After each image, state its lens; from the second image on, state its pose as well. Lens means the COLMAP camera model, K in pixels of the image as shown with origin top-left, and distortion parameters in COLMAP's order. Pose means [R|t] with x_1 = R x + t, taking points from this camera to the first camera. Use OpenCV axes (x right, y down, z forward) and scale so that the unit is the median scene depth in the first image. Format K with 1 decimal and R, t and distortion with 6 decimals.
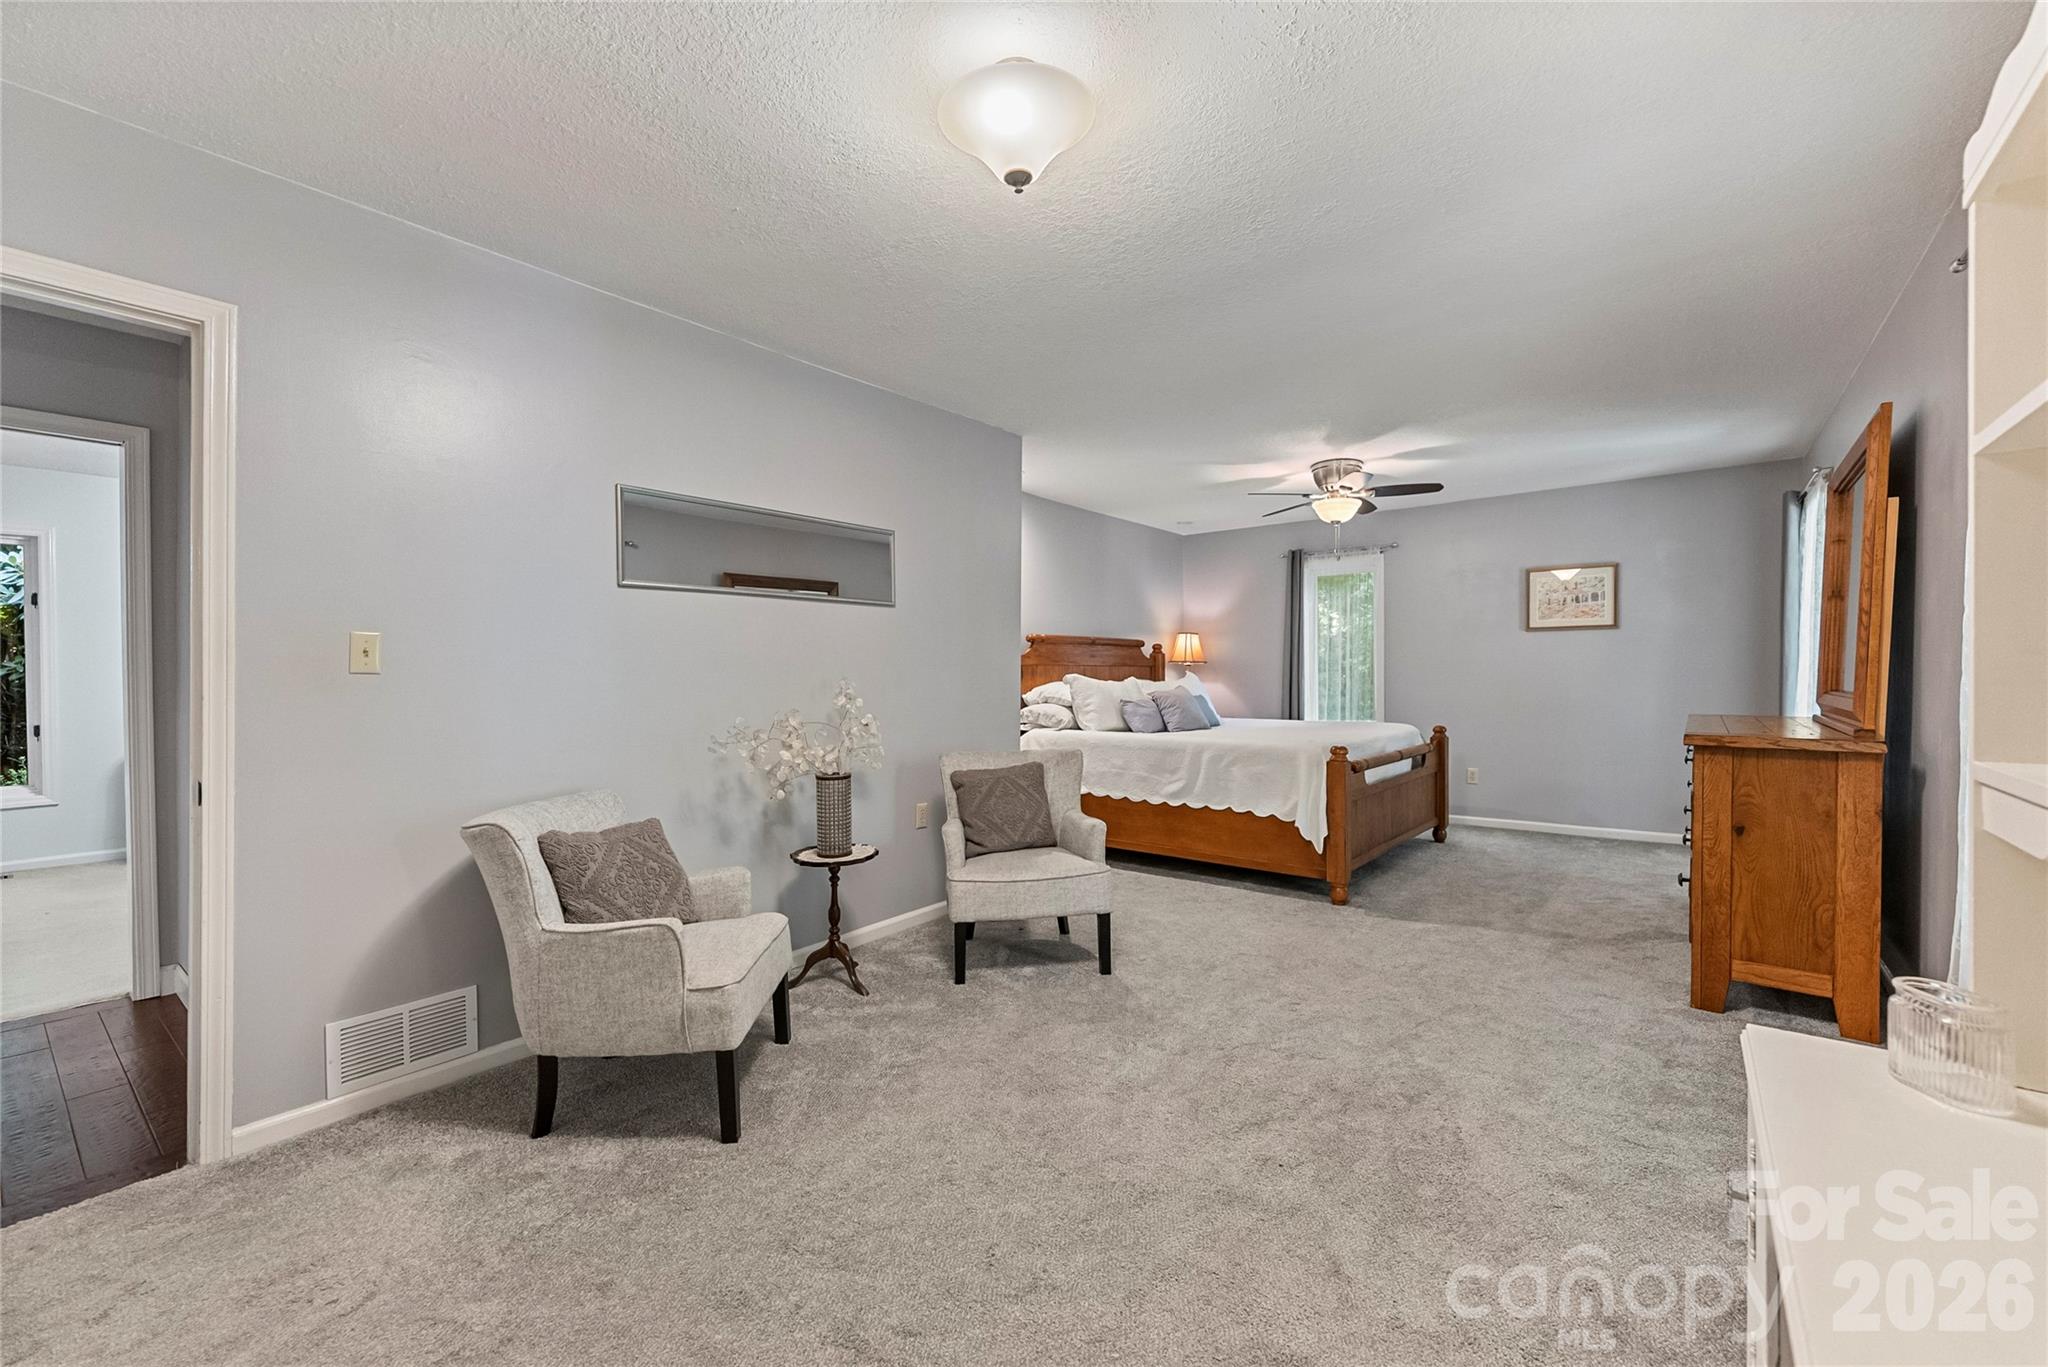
lens RADIAL K [[827.4, 0, 1023.9], [0, 827.4, 694.6], [0, 0, 1]] dist [-0.005648, 0.000109]
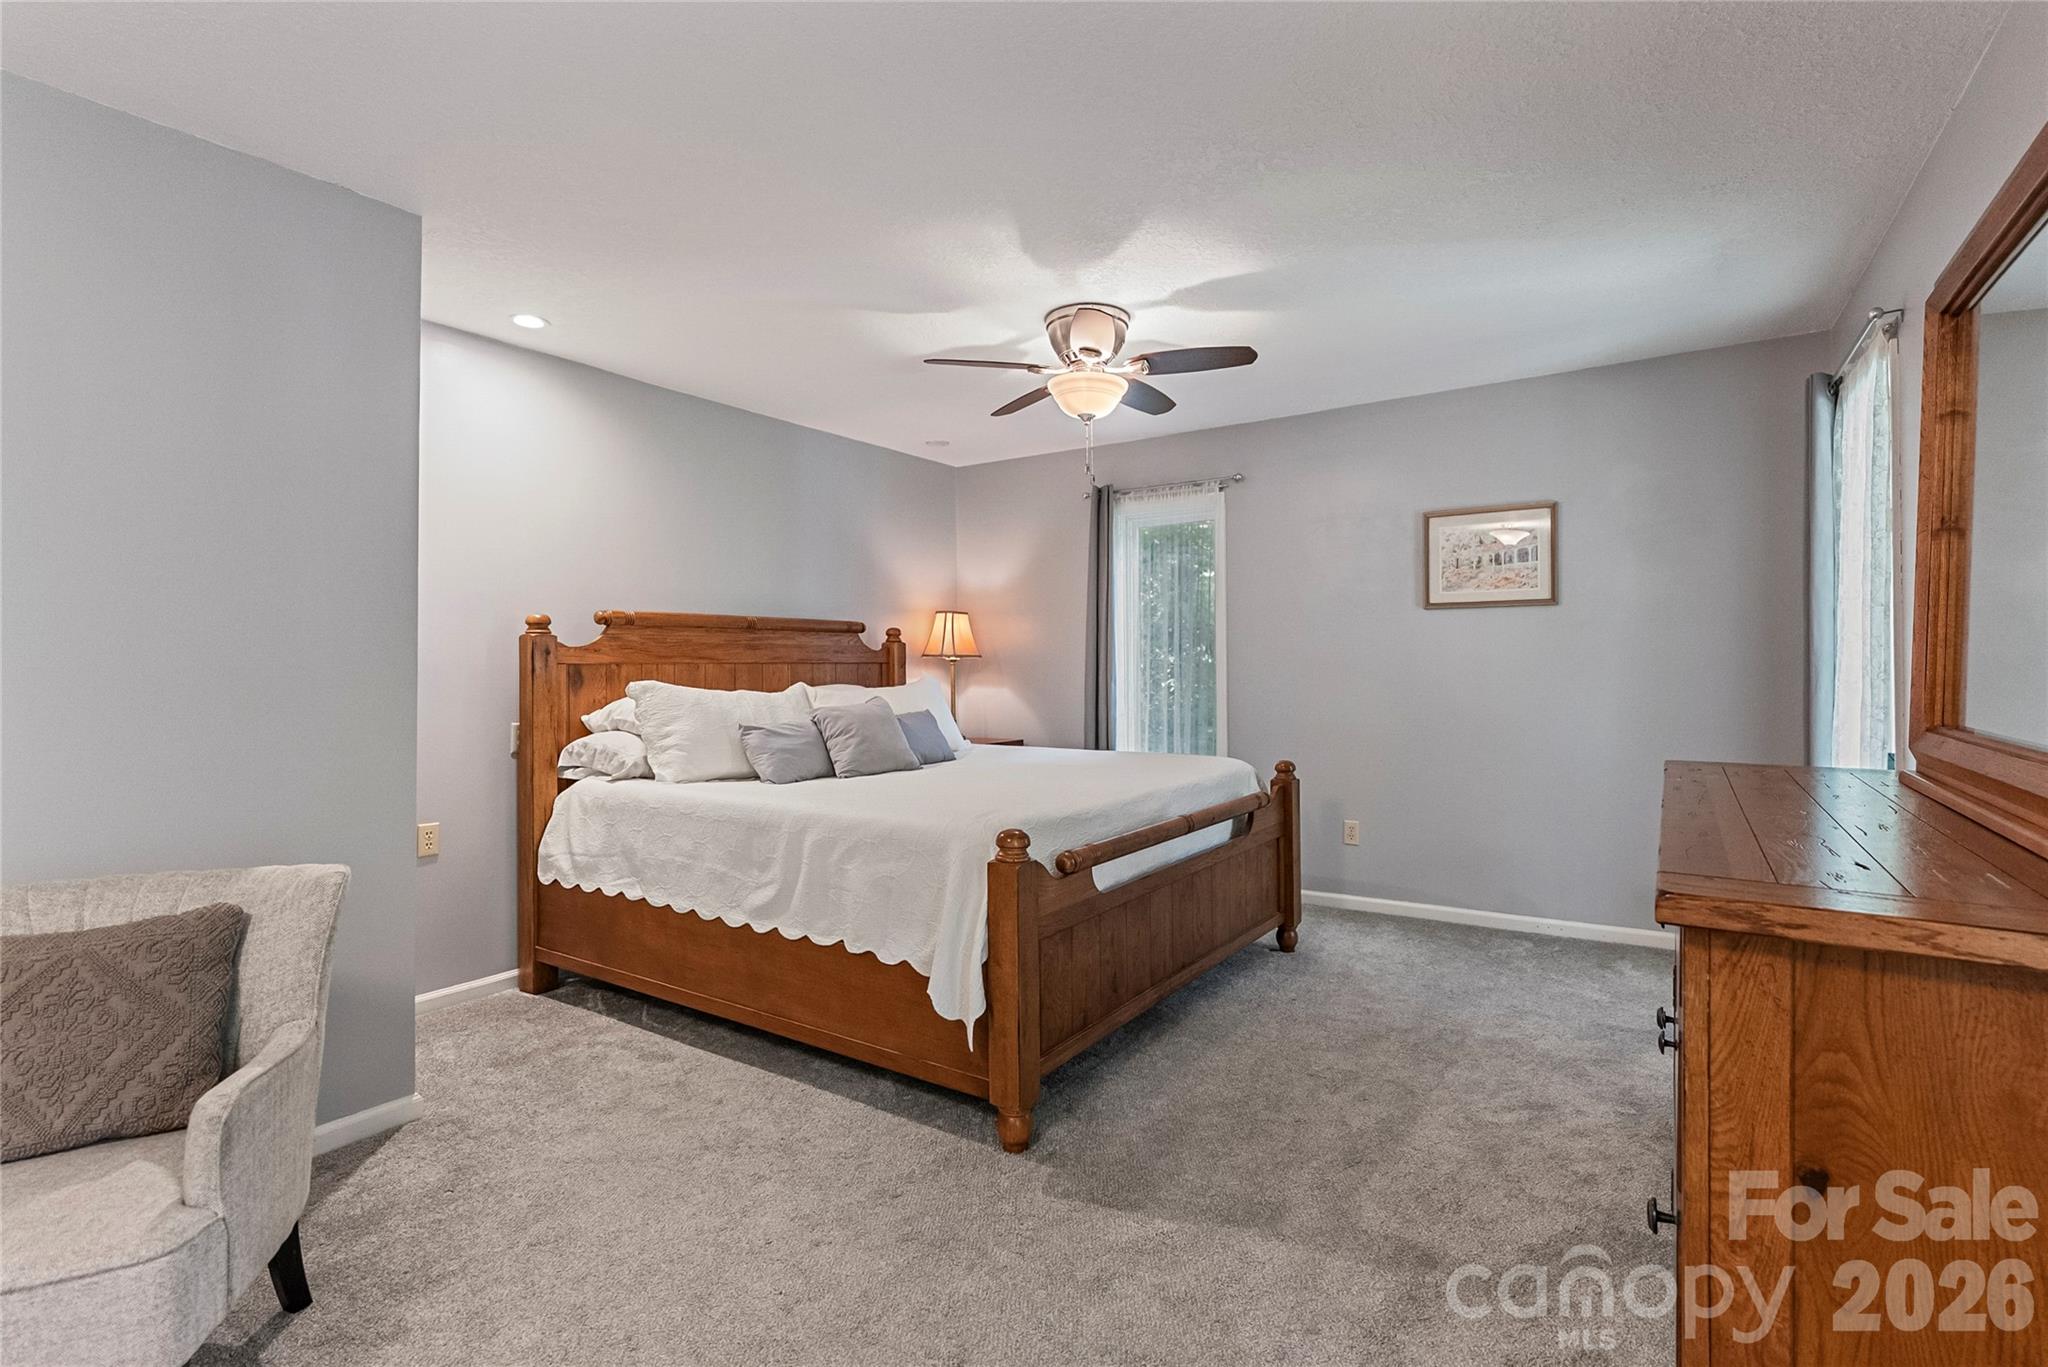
lens RADIAL K [[956.4, 0, 1033.4], [0, 956.4, 673.7], [0, 0, 1]] dist [-0.000530, -0.000512]
pose [[0.995218, -0.002881, 0.097637, 0.257542], [0.004330, 0.999884, -0.014633, -0.018682], [-0.097584, 0.014986, 0.995114, 0.320662]]
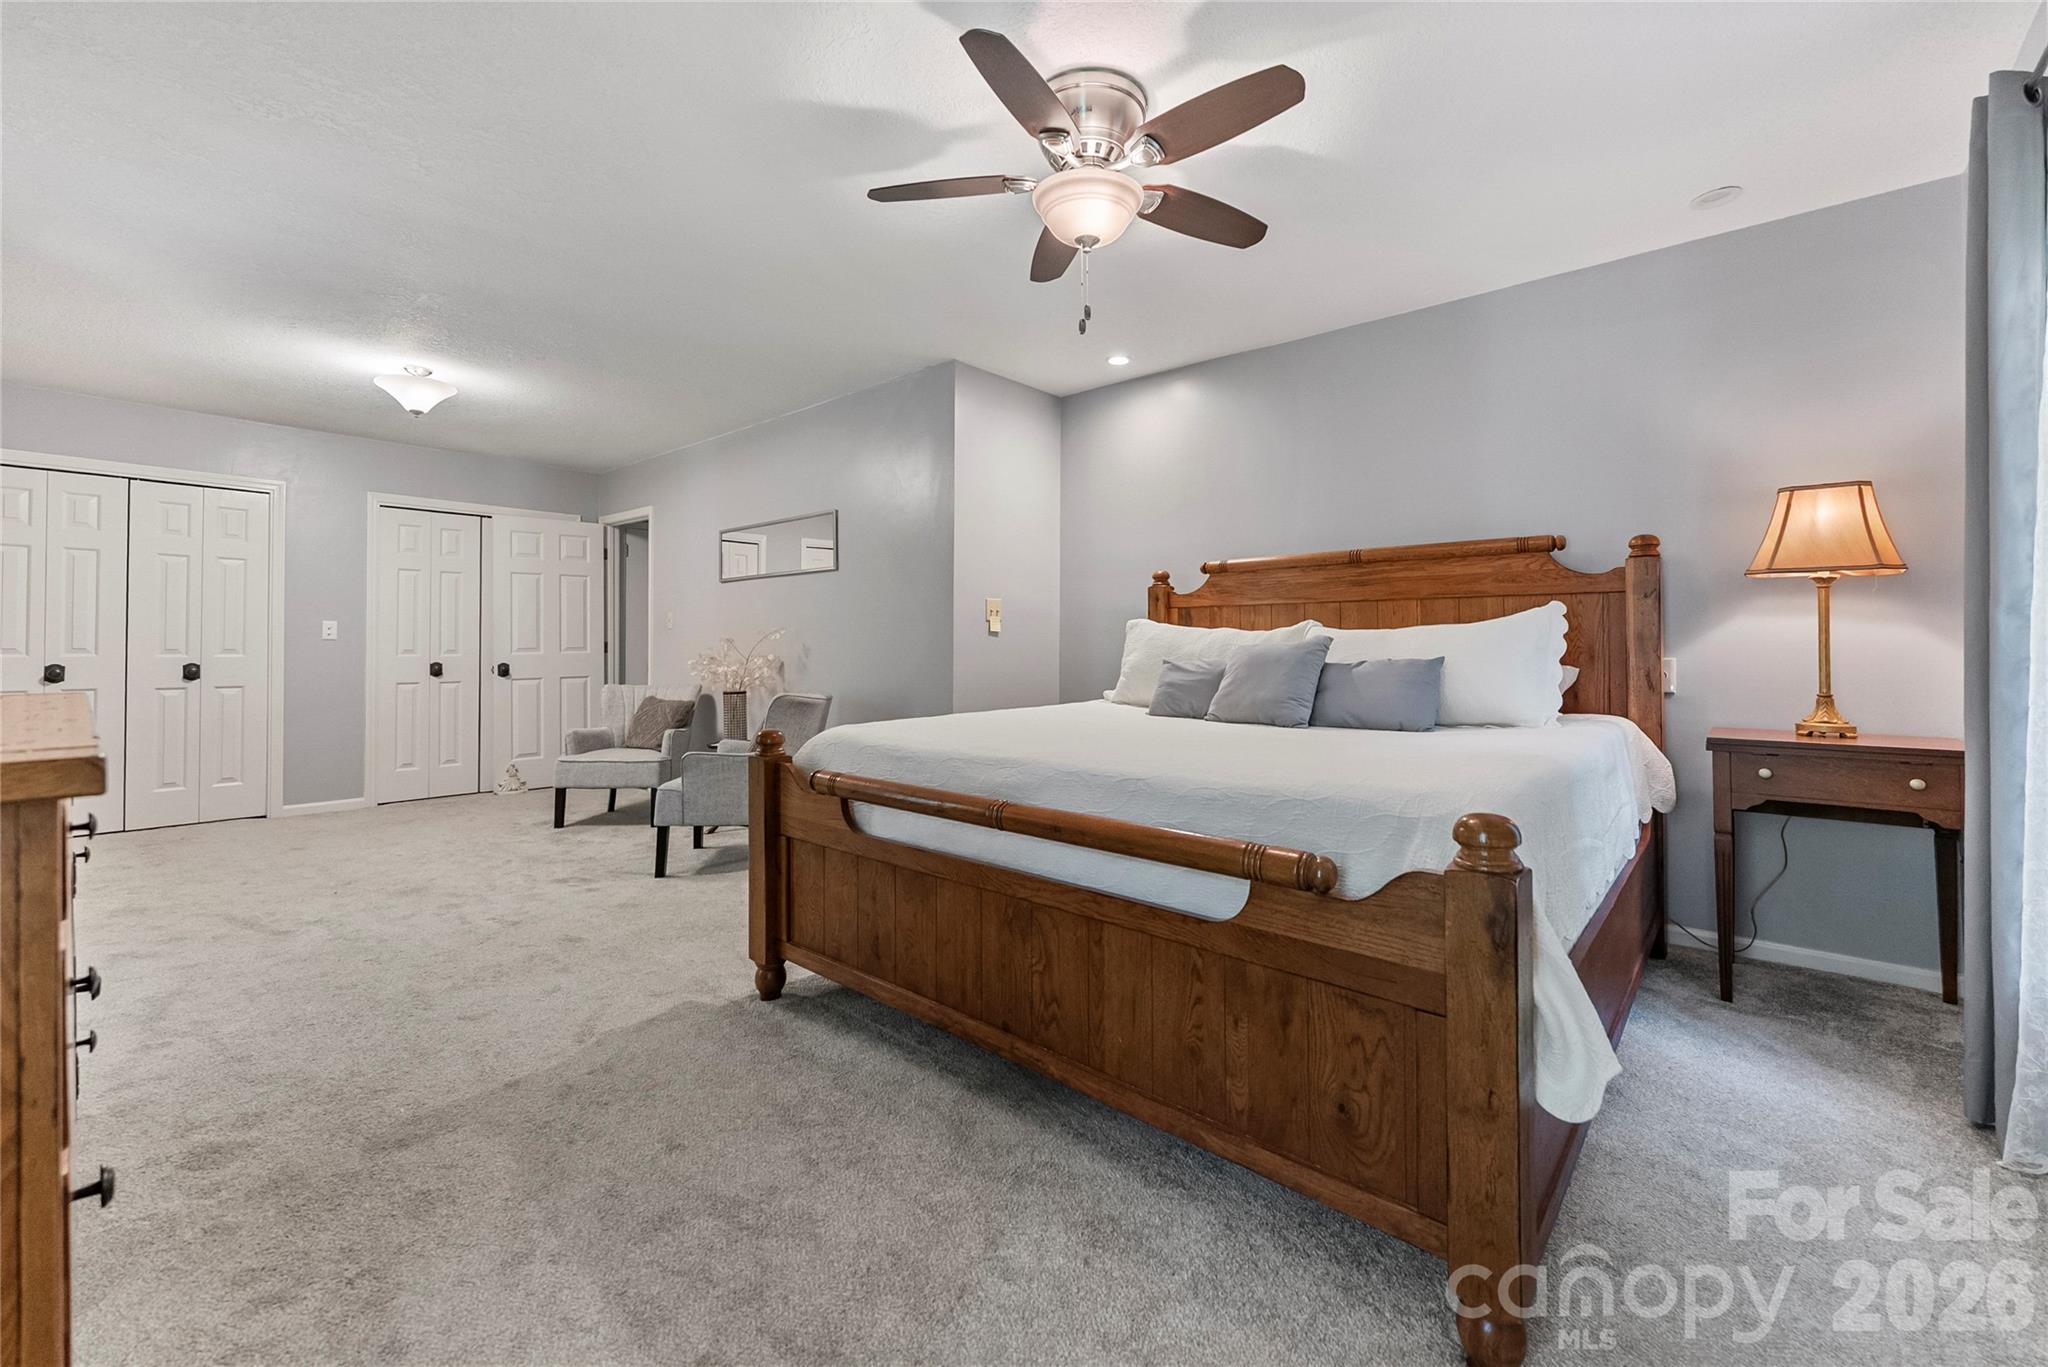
lens RADIAL K [[827.4, 0, 1044.2], [0, 827.4, 632.7], [0, 0, 1]] dist [-0.005648, 0.000109]
pose [[-0.009198, -0.006014, -0.999940, 0.752497], [-0.015802, 0.999858, -0.005868, -0.007556], [0.999833, 0.015748, -0.009291, 0.920568]]
